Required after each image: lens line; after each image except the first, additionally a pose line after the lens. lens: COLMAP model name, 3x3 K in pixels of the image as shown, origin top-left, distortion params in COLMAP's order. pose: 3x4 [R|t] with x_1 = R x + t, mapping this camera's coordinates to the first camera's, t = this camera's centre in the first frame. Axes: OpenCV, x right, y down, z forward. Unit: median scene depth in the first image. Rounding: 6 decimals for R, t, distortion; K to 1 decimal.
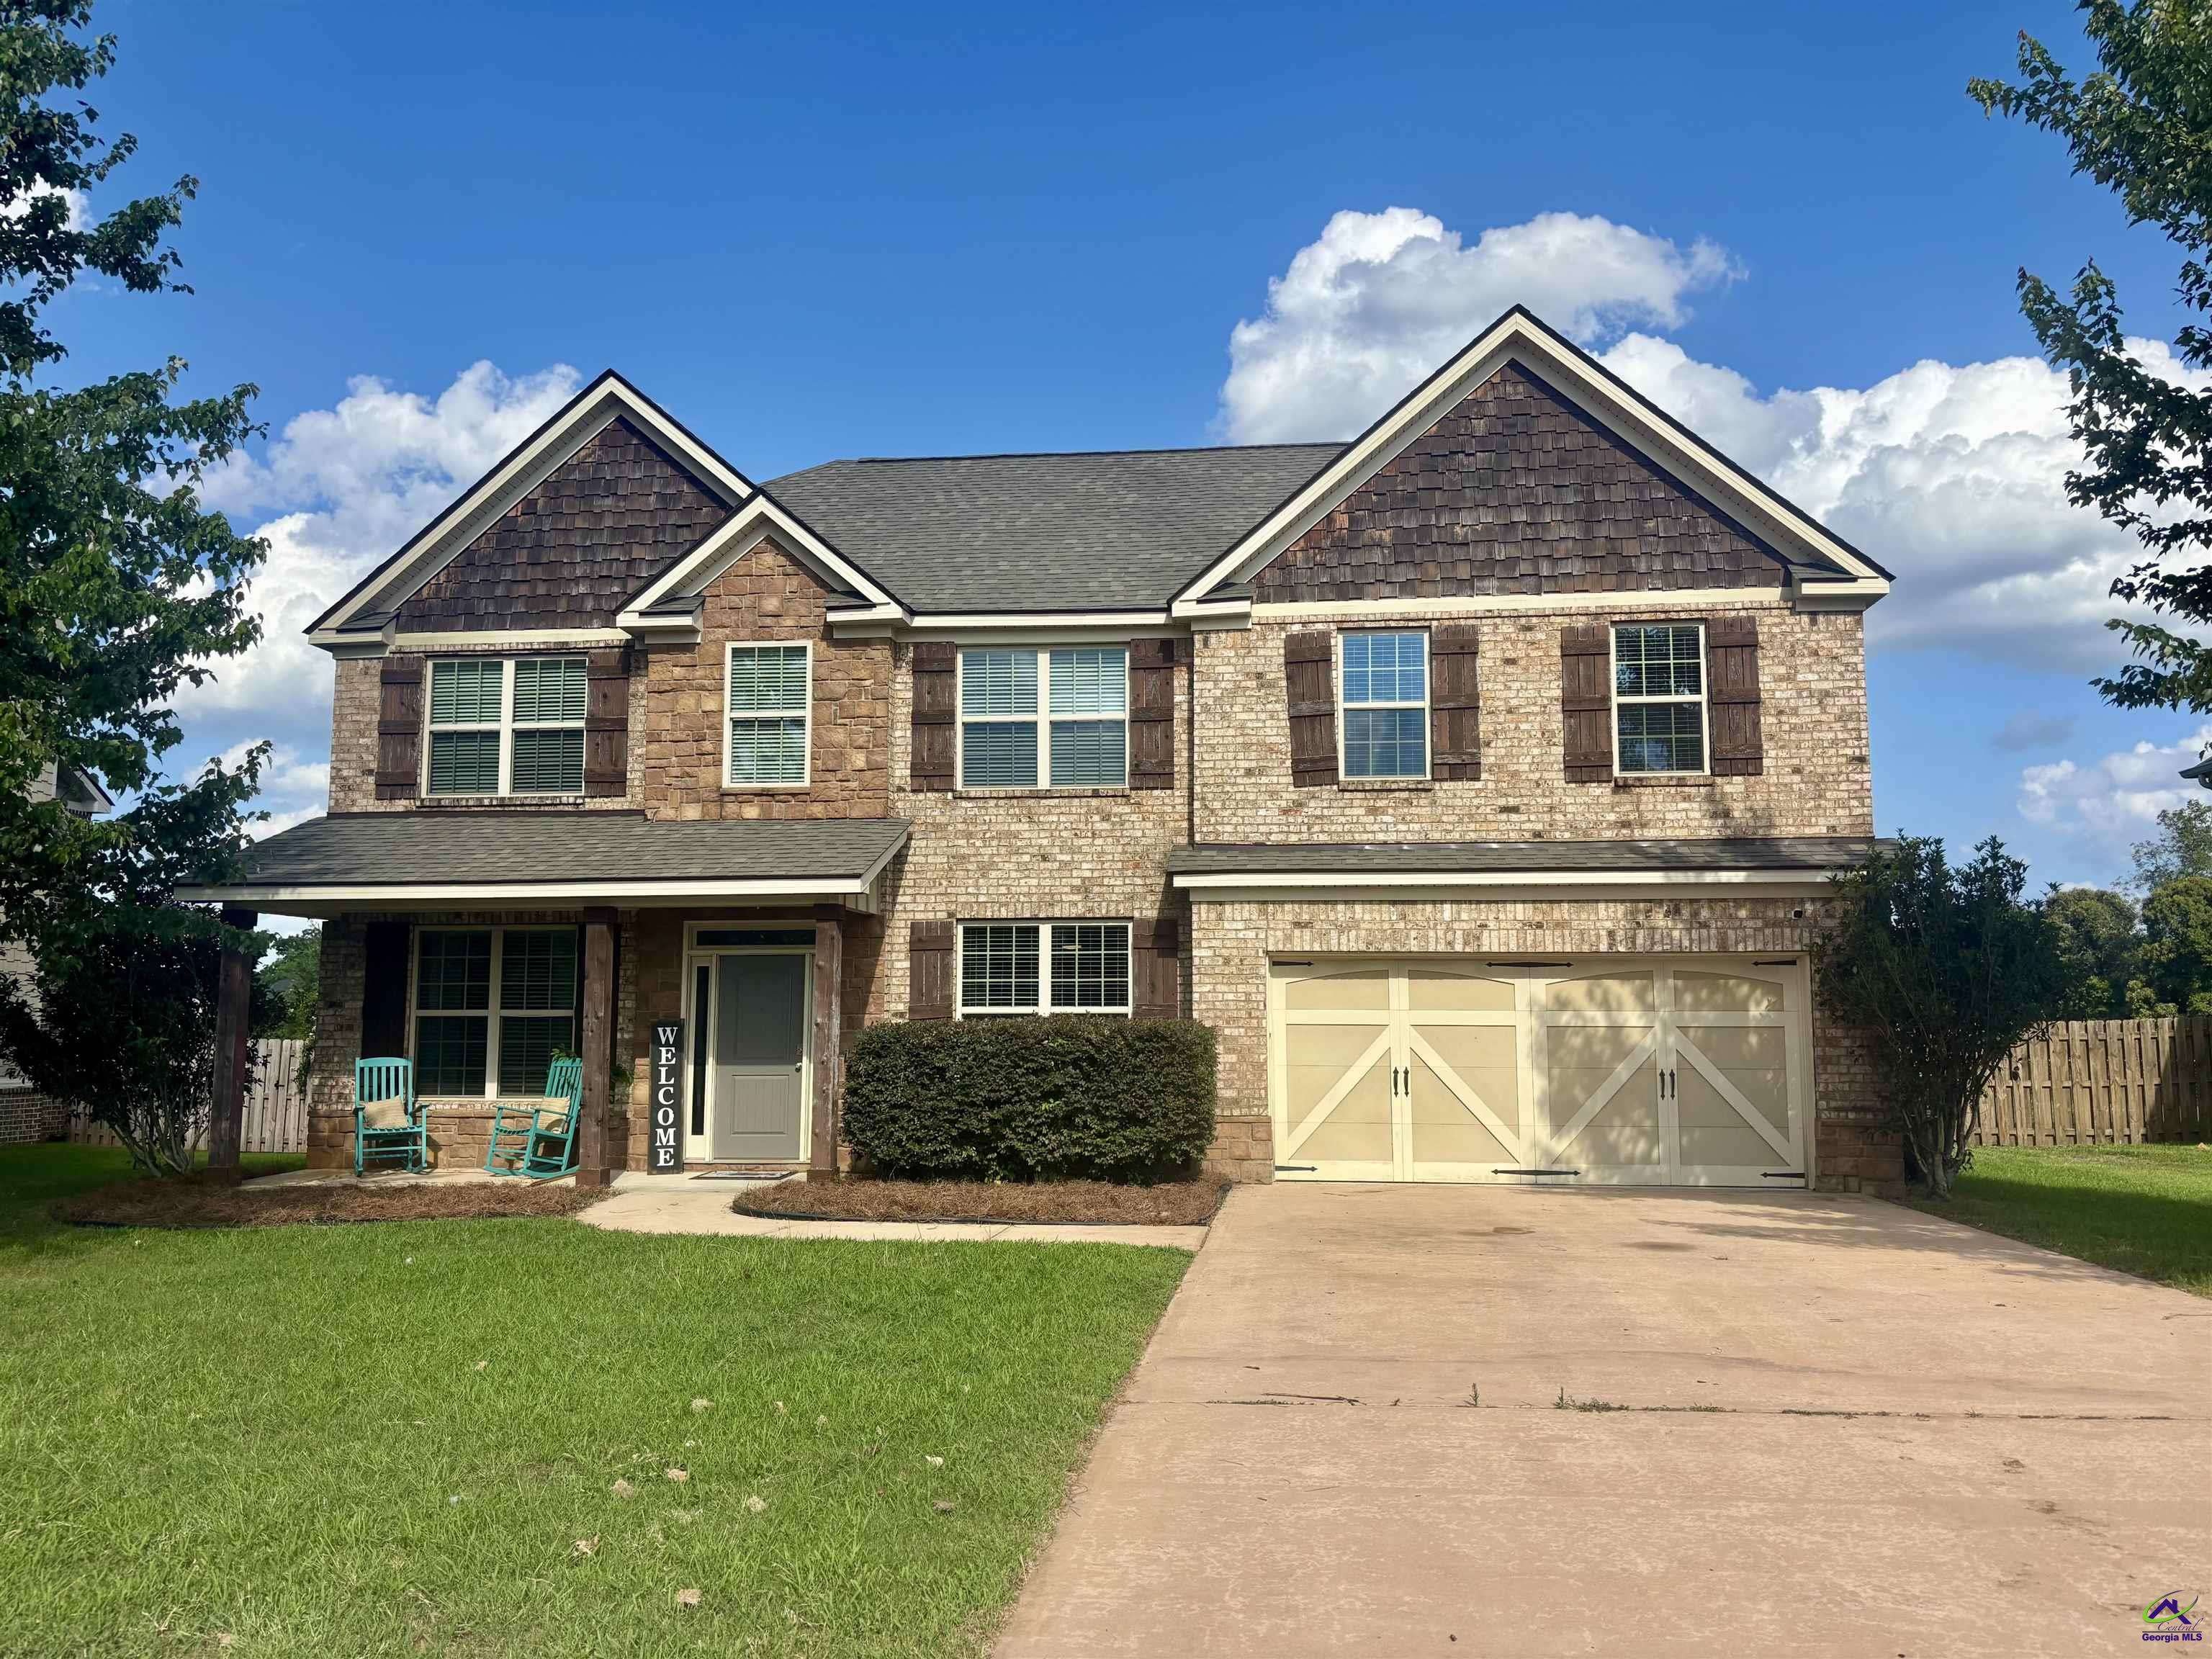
lens RADIAL K [[1673.3, 0, 1117.2], [0, 1673.3, 831.4], [0, 0, 1]] dist [0.048124, -0.030248]
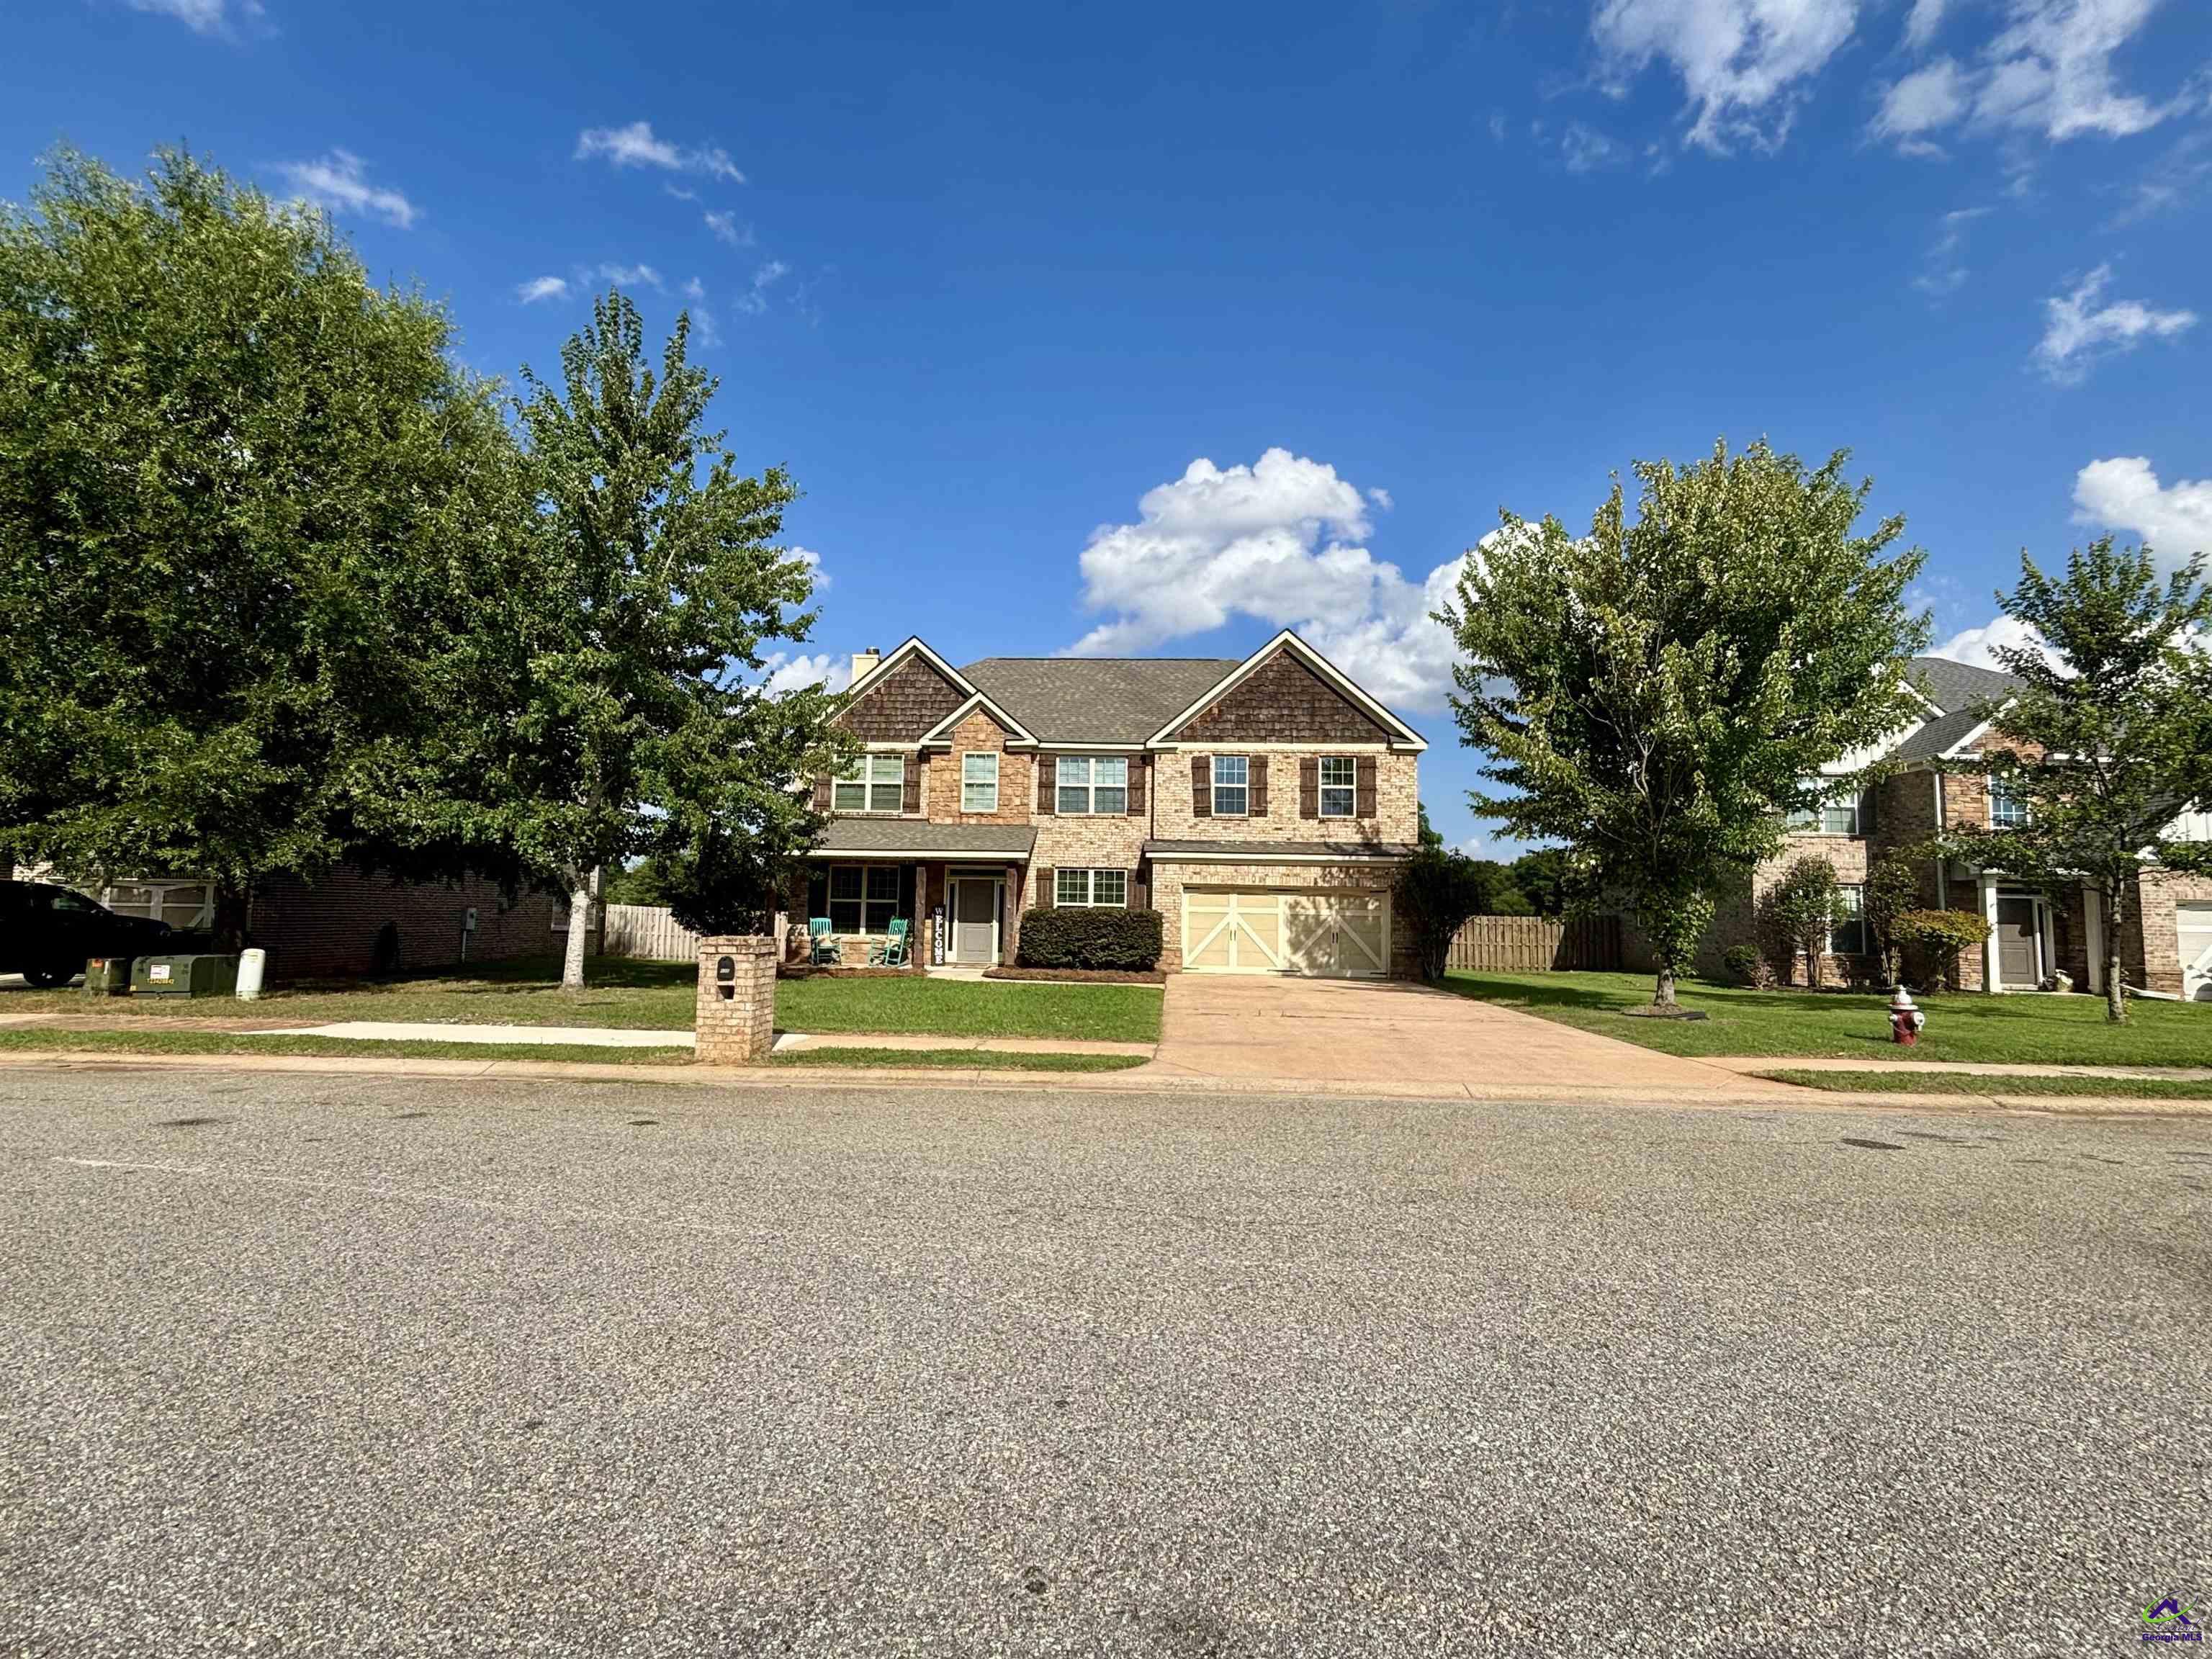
lens RADIAL K [[995.8, 0, 1090.7], [0, 995.8, 817.5], [0, 0, 1]] dist [0.002953, -0.000137]
pose [[0.998914, 0.023878, 0.040003, -0.106654], [-0.024725, 0.999478, 0.020813, -0.053233], [-0.039485, -0.021780, 0.998983, -0.475511]]
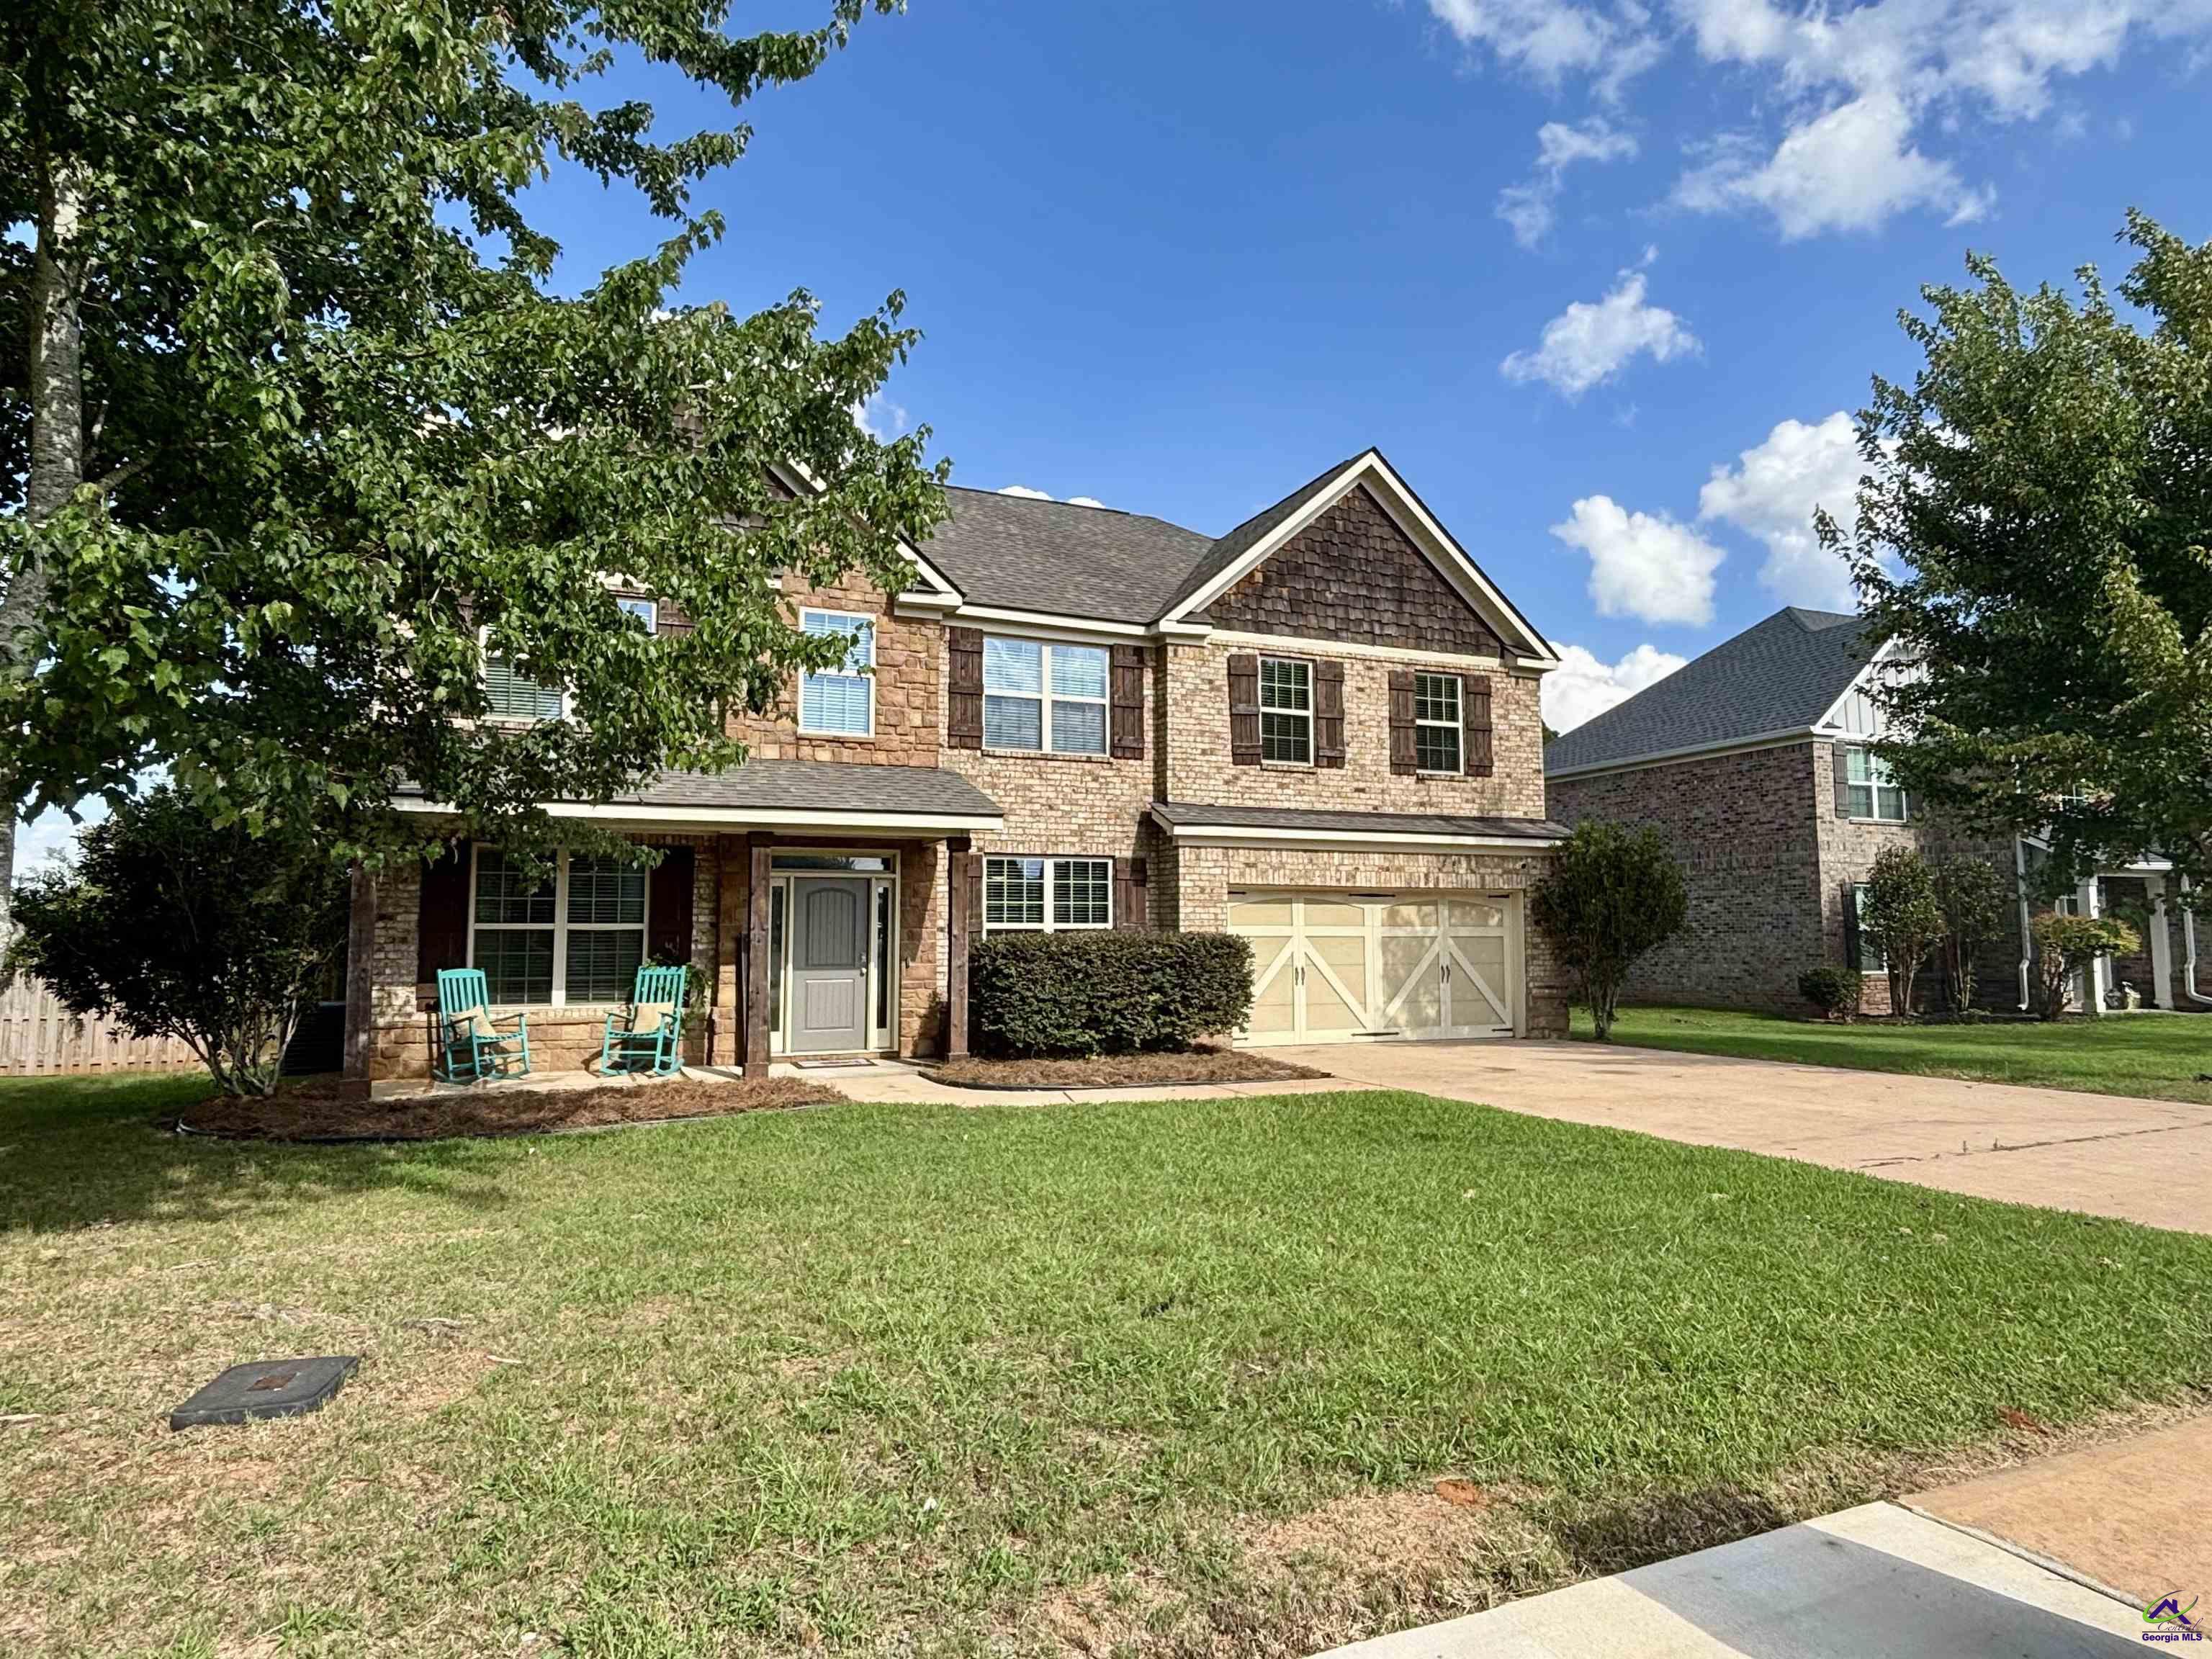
lens RADIAL K [[1261.1, 0, 1102.9], [0, 1261.1, 832.8], [0, 0, 1]] dist [0.013849, 0.000800]
pose [[0.869761, 0.039239, 0.491910, -0.490870], [-0.052290, 0.998550, 0.012803, 0.021198], [-0.490695, -0.036858, 0.870552, 0.141539]]
